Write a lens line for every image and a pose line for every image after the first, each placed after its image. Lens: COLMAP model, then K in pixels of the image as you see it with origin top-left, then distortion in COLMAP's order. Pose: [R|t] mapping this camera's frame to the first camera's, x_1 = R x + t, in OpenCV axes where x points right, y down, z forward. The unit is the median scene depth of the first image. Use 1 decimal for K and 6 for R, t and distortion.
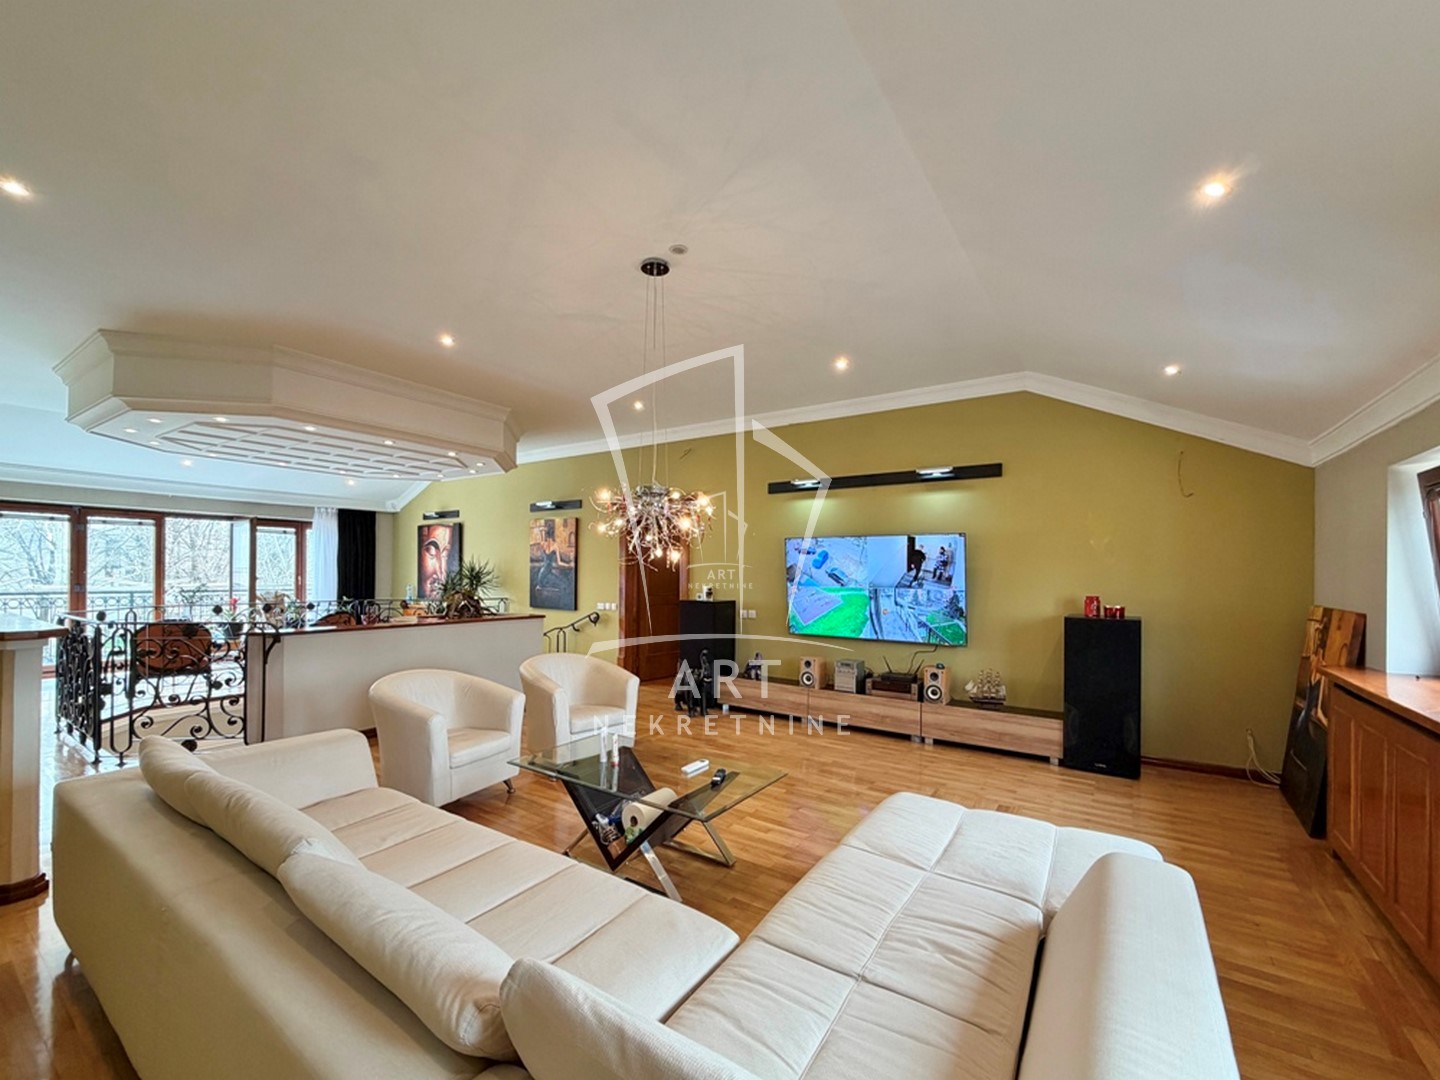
lens RADIAL K [[607.0, 0, 722.7], [0, 607.0, 568.6], [0, 0, 1]] dist [-0.002476, -0.000215]
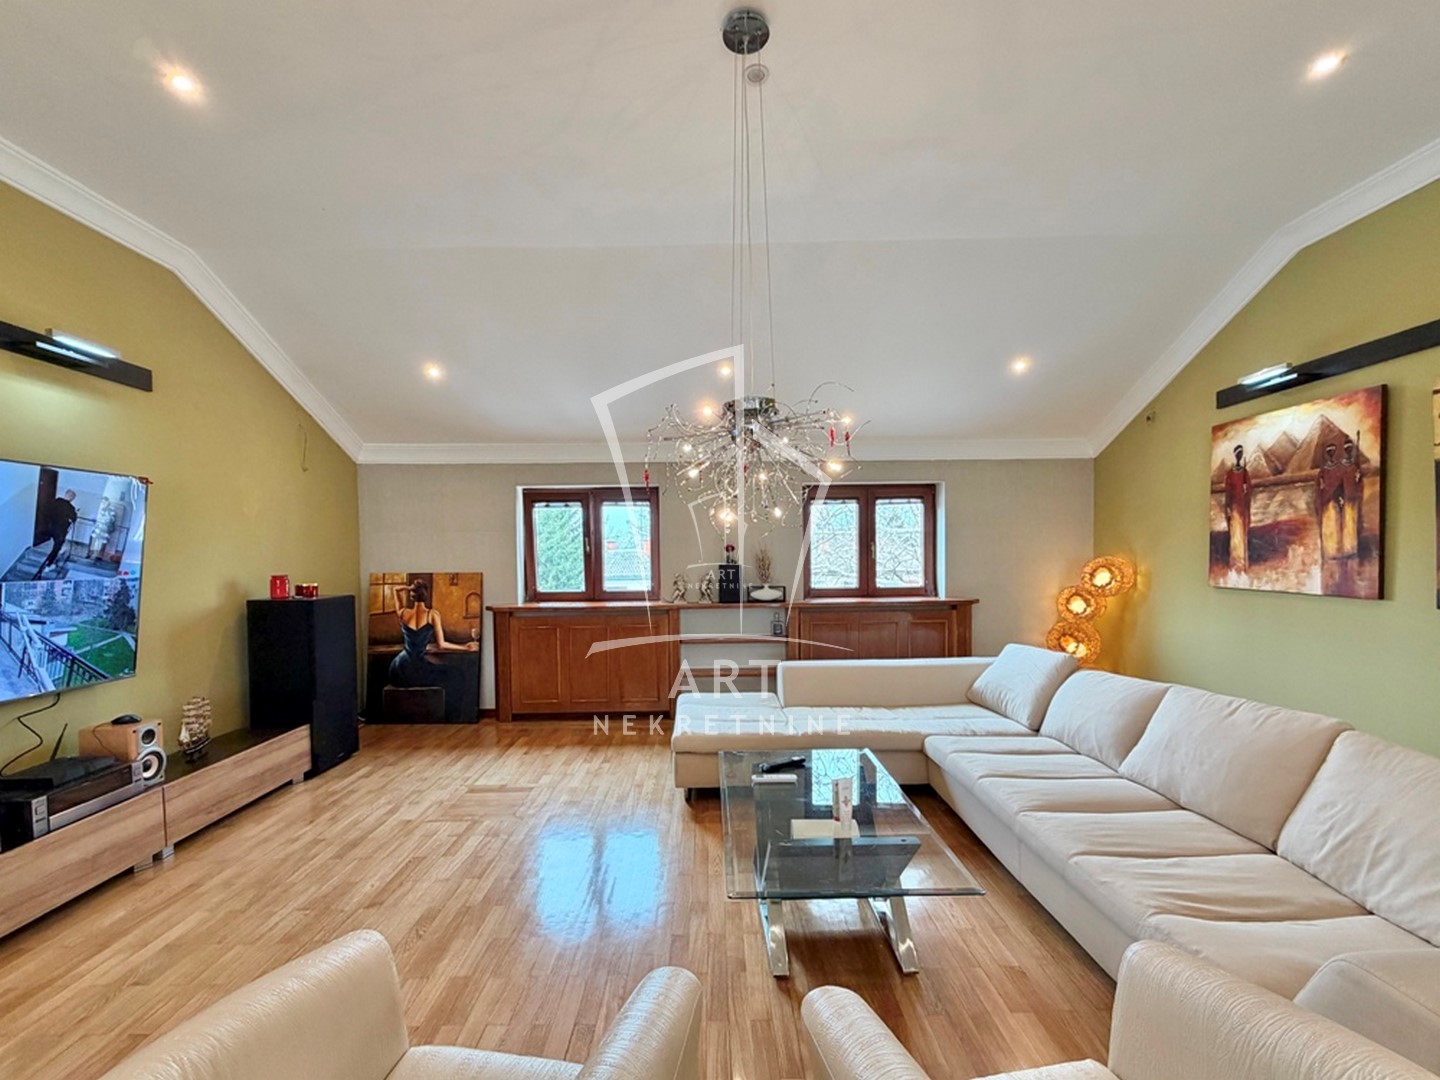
lens RADIAL K [[607.0, 0, 722.7], [0, 607.0, 568.6], [0, 0, 1]] dist [-0.002476, -0.000215]
pose [[-0.578294, -0.021676, 0.815541, -0.370428], [0.005727, 0.999515, 0.030626, 0.012664], [-0.815809, 0.022381, -0.577889, 0.847534]]
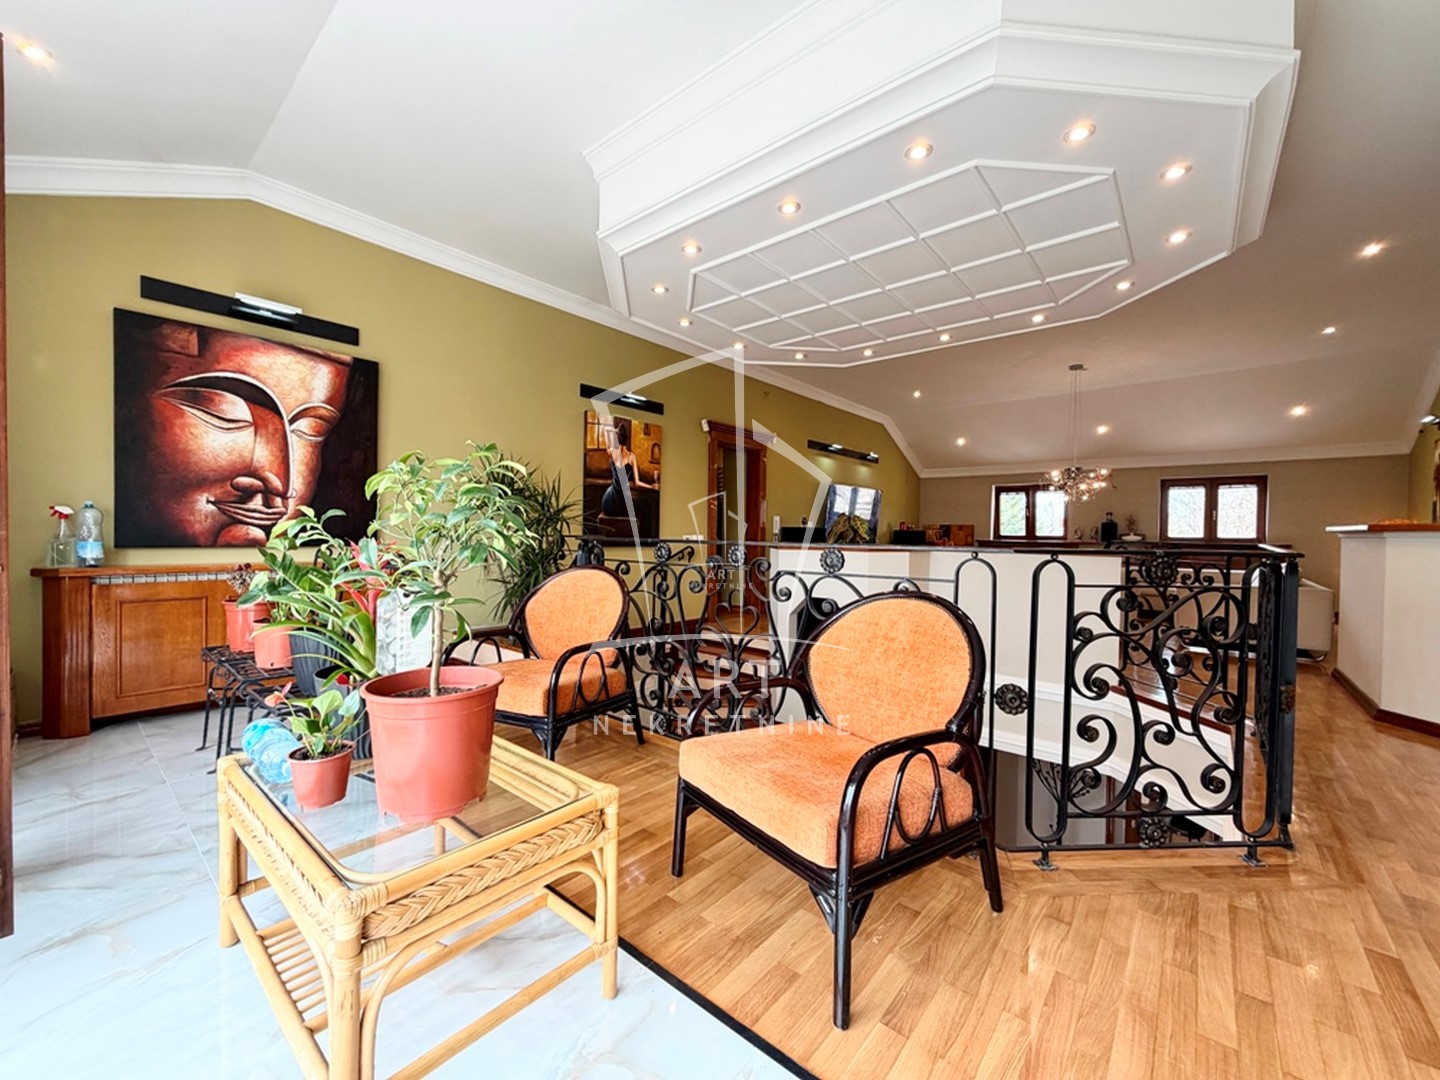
lens RADIAL K [[576.1, 0, 702.9], [0, 576.1, 541.4], [0, 0, 1]] dist [-0.000044, 0.000068]
pose [[0.123915, -0.023056, 0.992025, -1.444947], [-0.015231, 0.999568, 0.025134, 0.065390], [-0.992176, -0.018224, 0.123510, 1.277919]]
